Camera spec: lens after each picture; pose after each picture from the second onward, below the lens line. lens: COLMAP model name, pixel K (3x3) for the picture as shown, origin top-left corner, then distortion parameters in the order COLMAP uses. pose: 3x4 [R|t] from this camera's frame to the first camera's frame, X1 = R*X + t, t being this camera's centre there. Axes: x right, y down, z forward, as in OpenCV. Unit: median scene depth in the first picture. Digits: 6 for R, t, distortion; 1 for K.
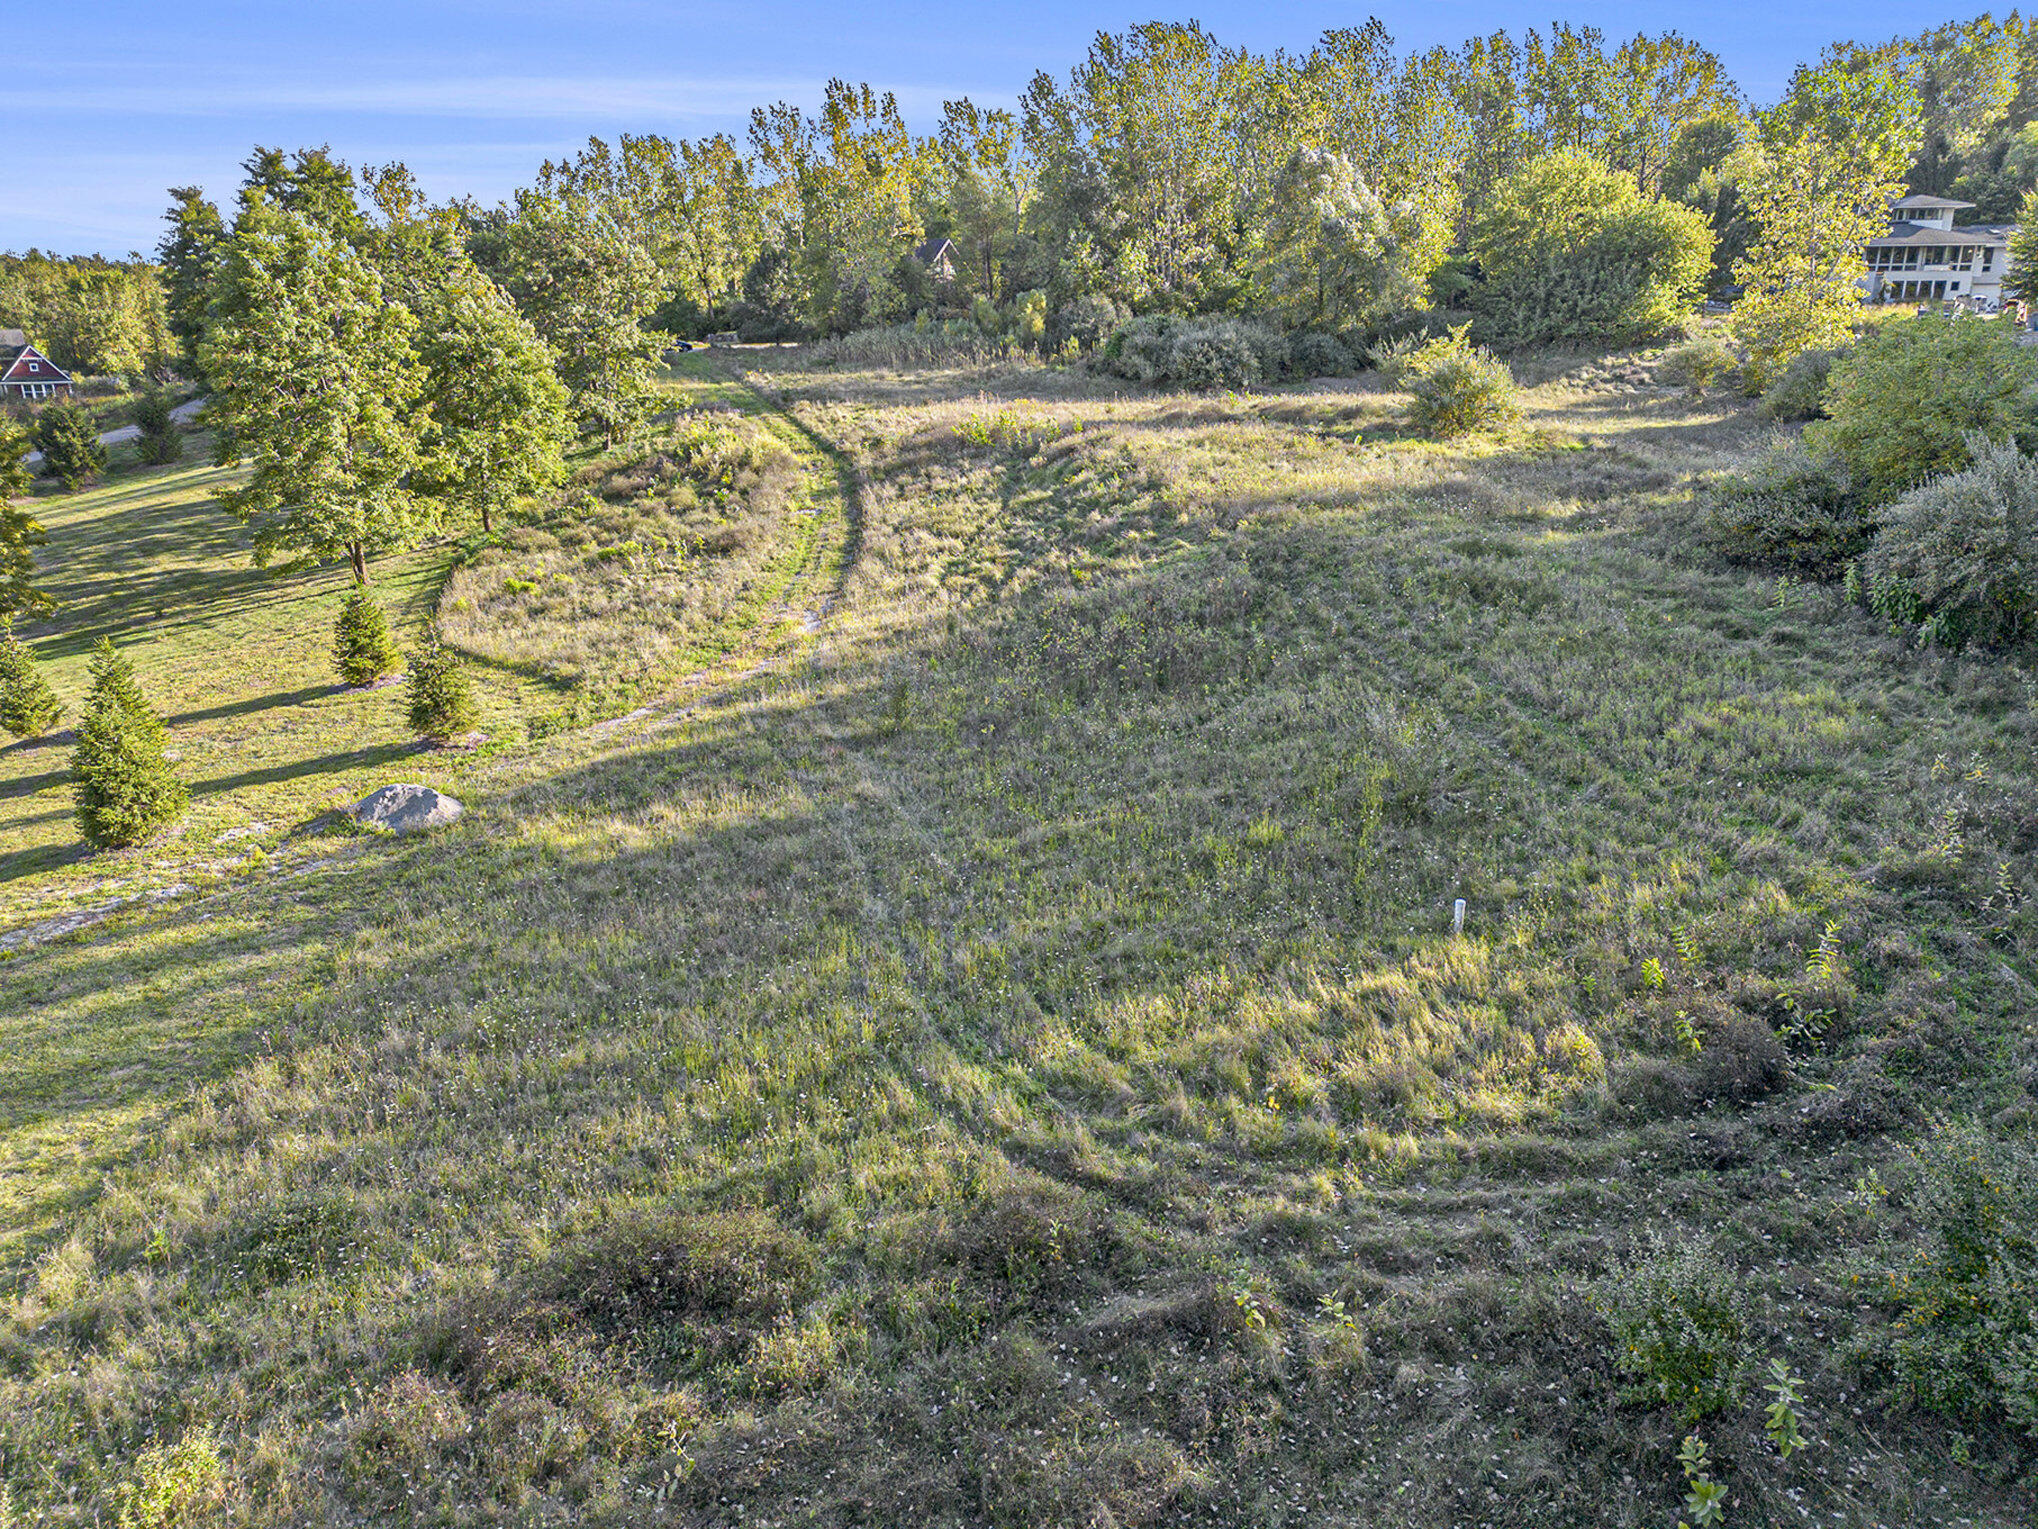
lens RADIAL K [[1426.9, 0, 1019.0], [0, 1426.9, 764.5], [0, 0, 1]] dist [0.071628, -0.072114]
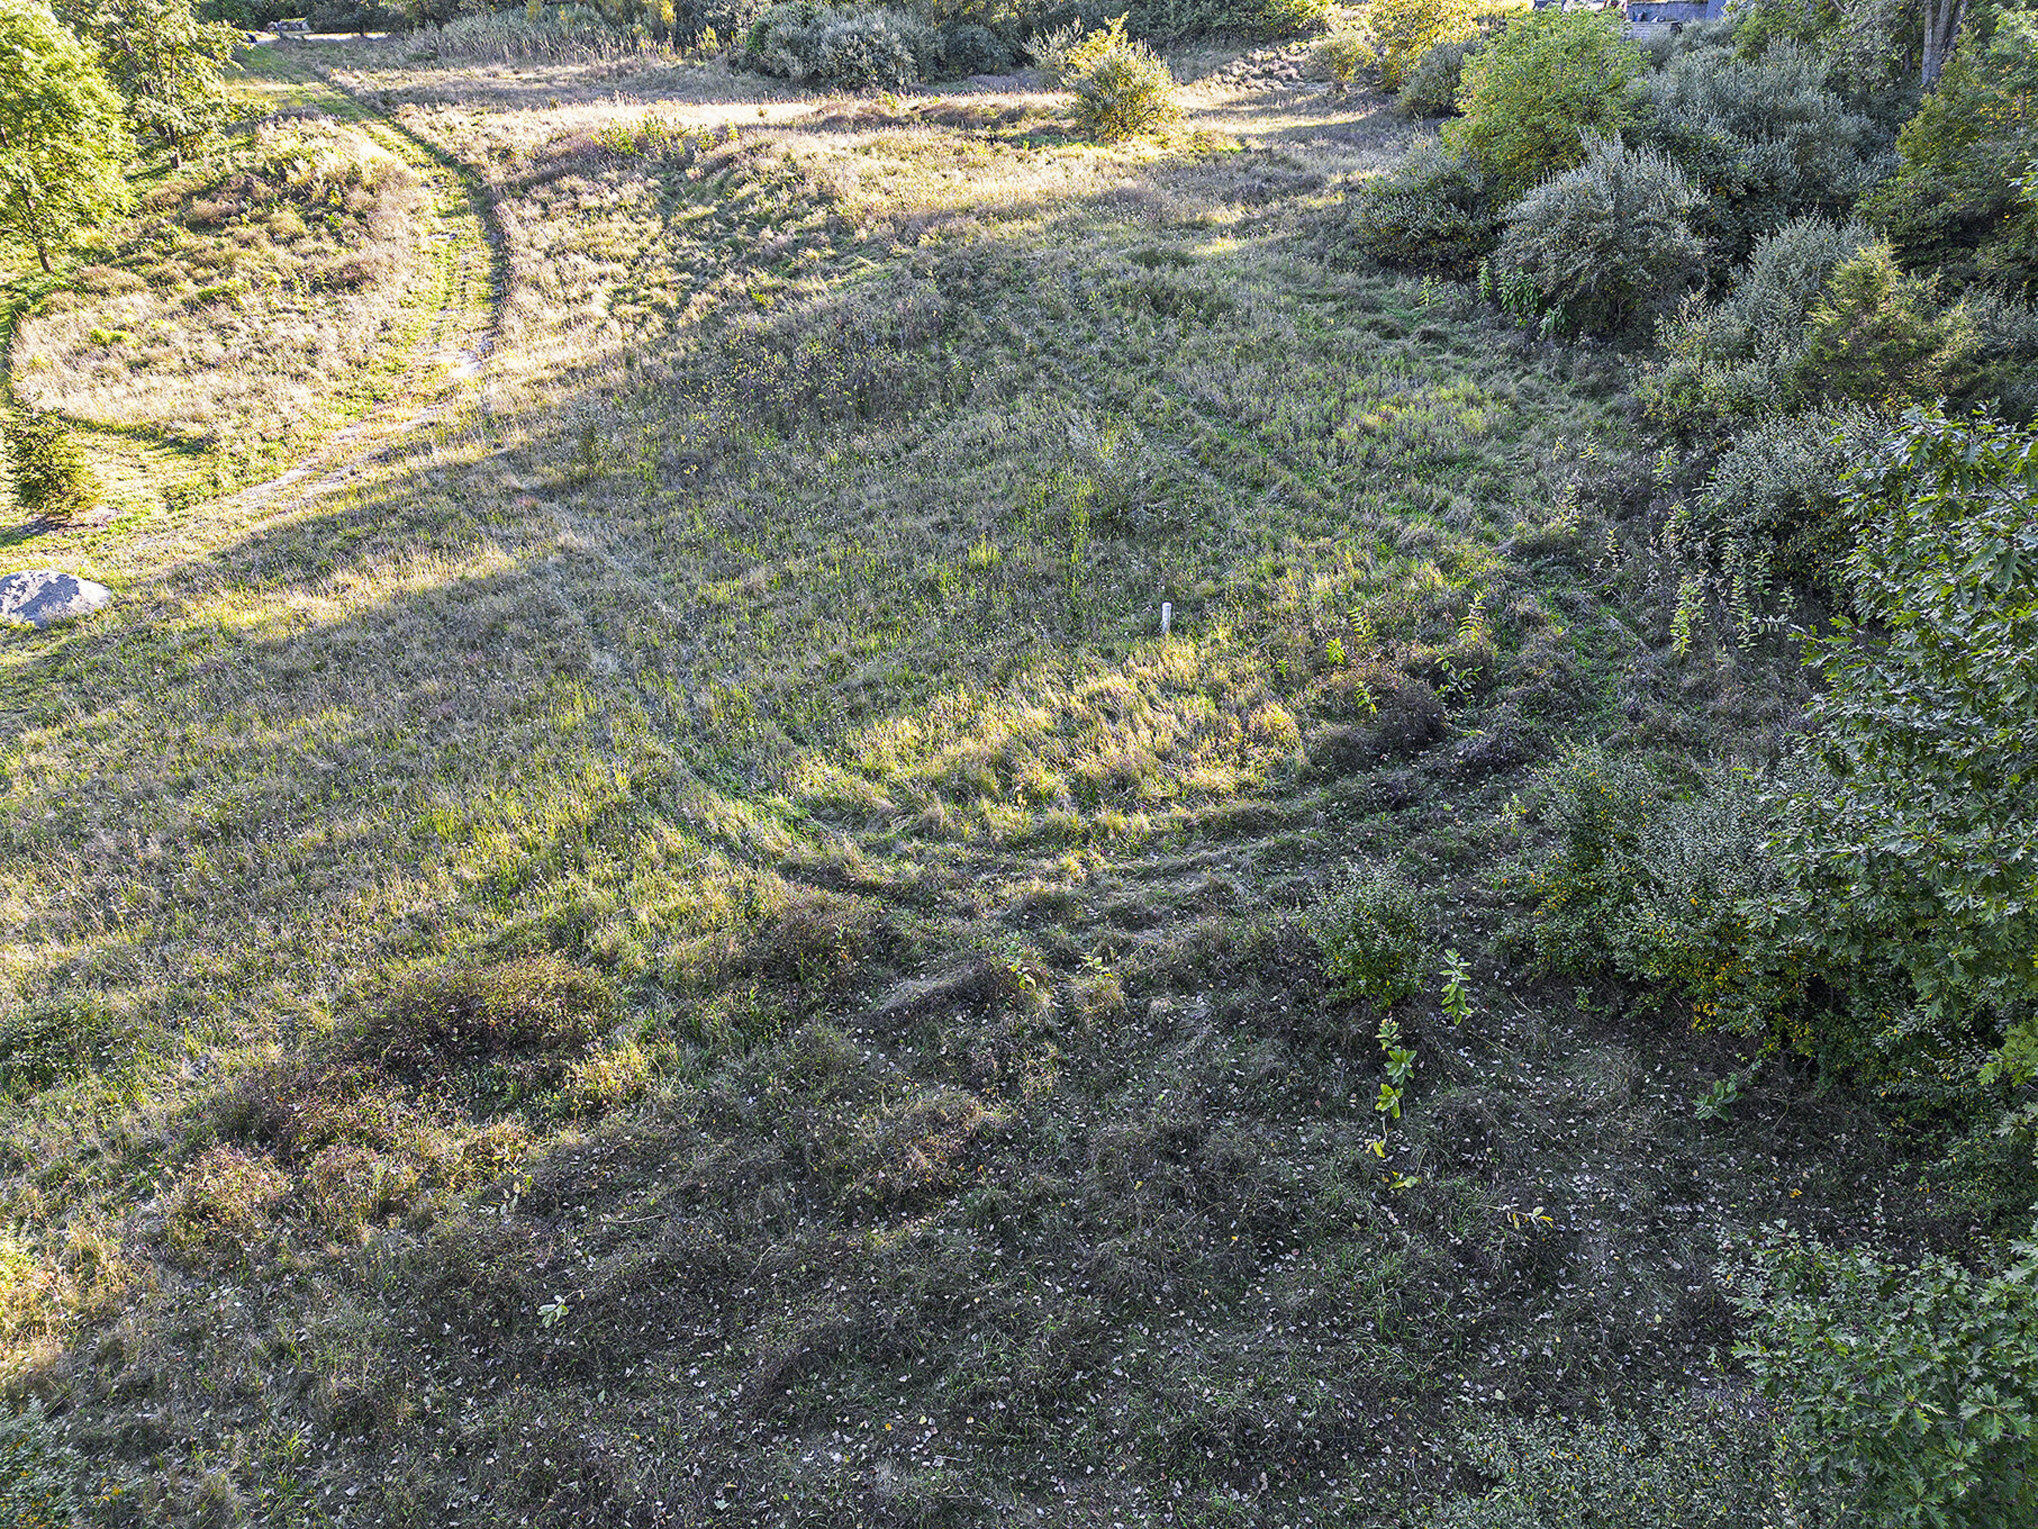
lens RADIAL K [[1426.9, 0, 1019.0], [0, 1426.9, 764.5], [0, 0, 1]] dist [0.071628, -0.072114]
pose [[0.973259, -0.106078, 0.203751, -0.027300], [0.067160, 0.979635, 0.189221, 0.002100], [-0.219674, -0.170477, 0.960563, -0.024713]]
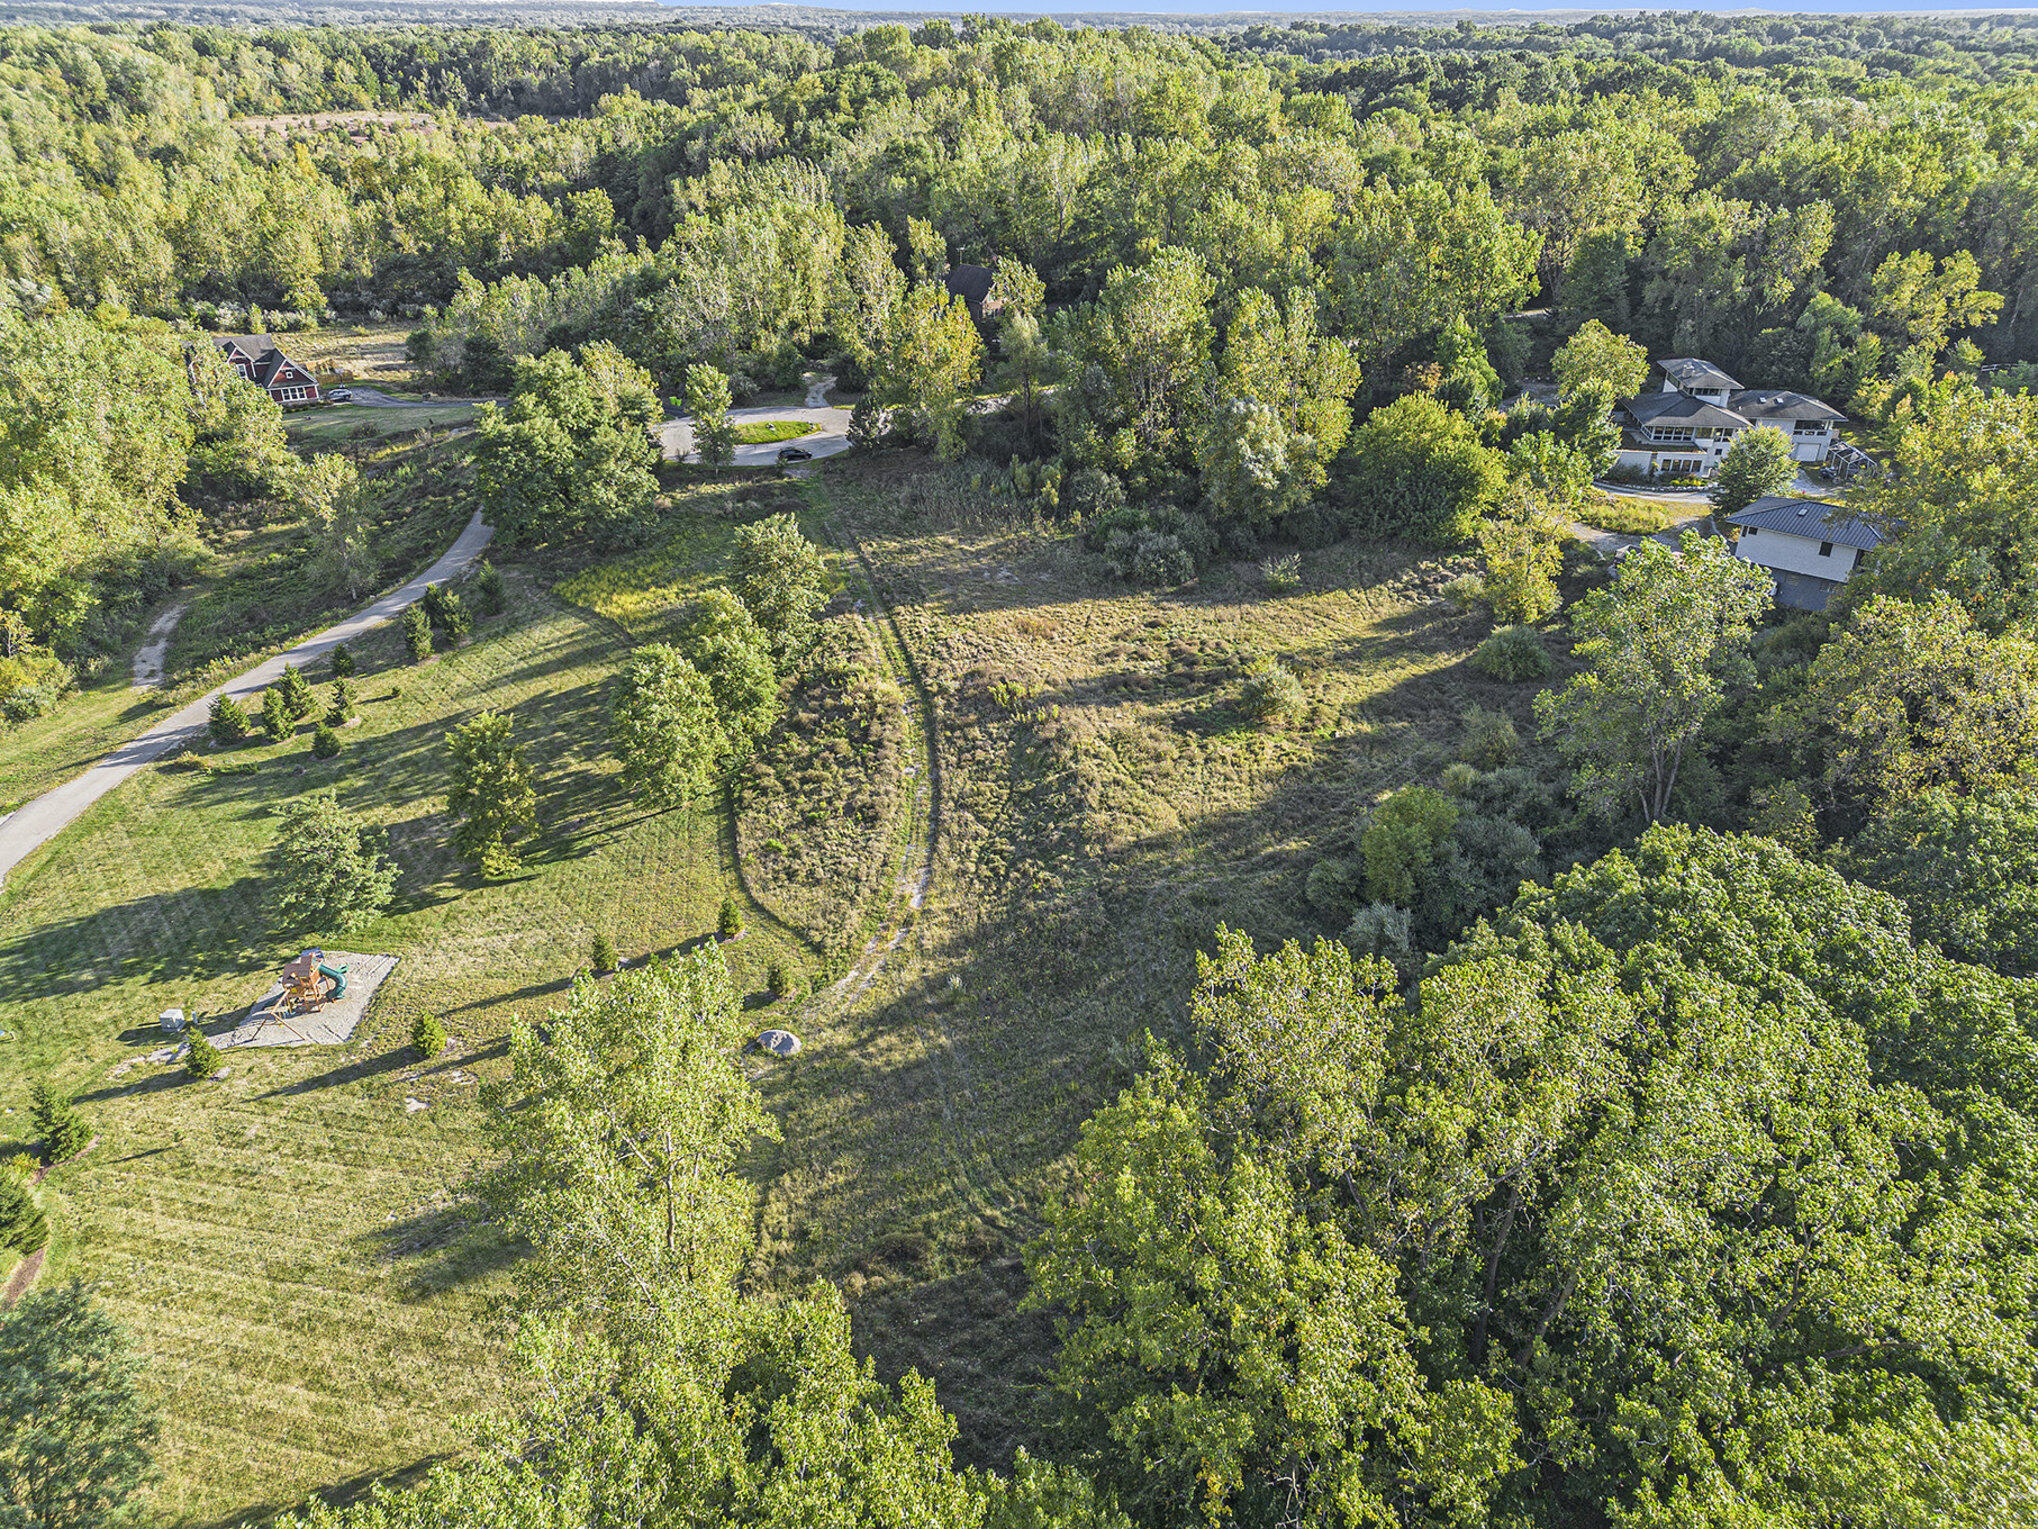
lens RADIAL K [[1426.9, 0, 1019.0], [0, 1426.9, 764.5], [0, 0, 1]] dist [0.071628, -0.072114]
pose [[0.998901, 0.032469, -0.033814, 0.121197], [-0.025405, 0.981144, 0.191603, -1.091737], [0.039398, -0.190534, 0.980890, -1.692595]]
